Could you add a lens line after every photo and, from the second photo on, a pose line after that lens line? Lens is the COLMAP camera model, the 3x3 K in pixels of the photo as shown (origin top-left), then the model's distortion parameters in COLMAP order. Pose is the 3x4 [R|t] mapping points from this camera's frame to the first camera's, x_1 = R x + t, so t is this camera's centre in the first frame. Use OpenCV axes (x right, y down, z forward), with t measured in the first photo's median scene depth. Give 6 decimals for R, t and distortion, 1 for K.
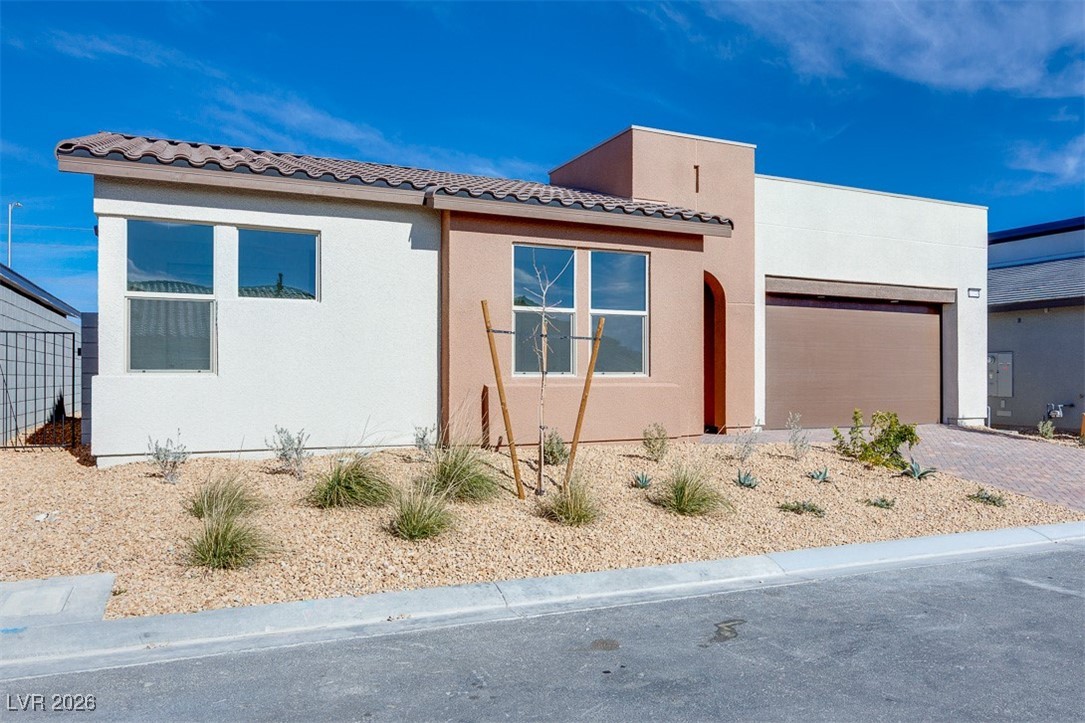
lens RADIAL K [[777.1, 0, 542.6], [0, 777.1, 378.2], [0, 0, 1]] dist [-0.001972, -0.001521]
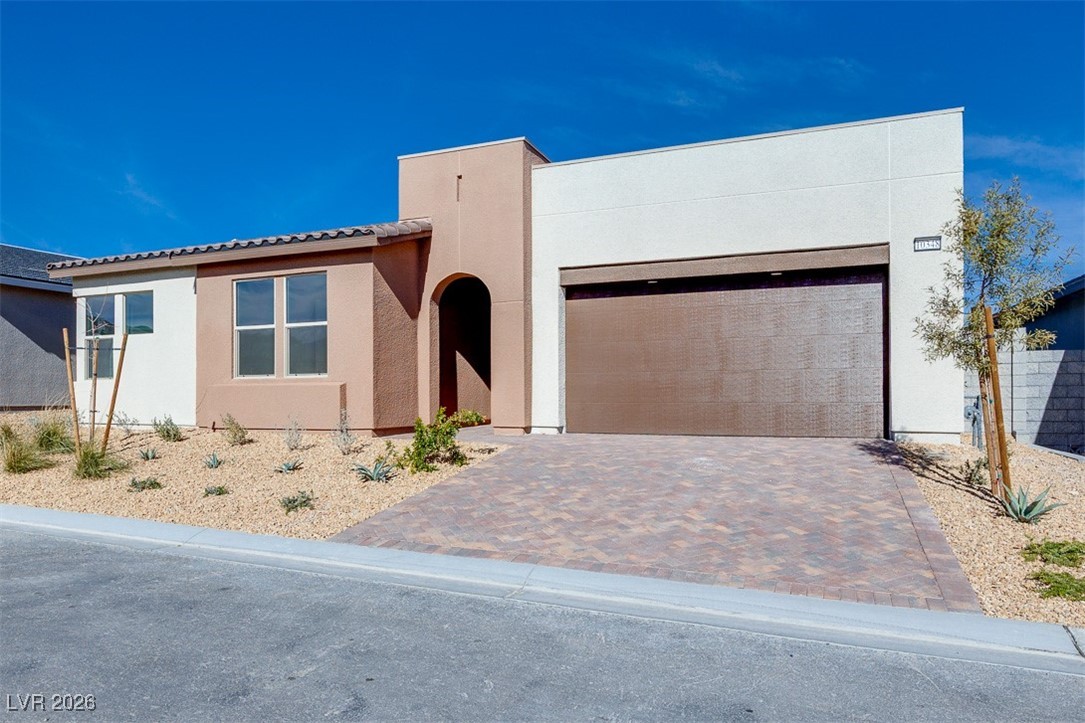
lens RADIAL K [[654.4, 0, 542.8], [0, 654.4, 387.5], [0, 0, 1]] dist [-0.001380, -0.000812]
pose [[0.681238, -0.004645, -0.732047, 1.109289], [0.002805, 0.999989, -0.003735, 0.018788], [0.732057, 0.000491, 0.681243, 0.581466]]
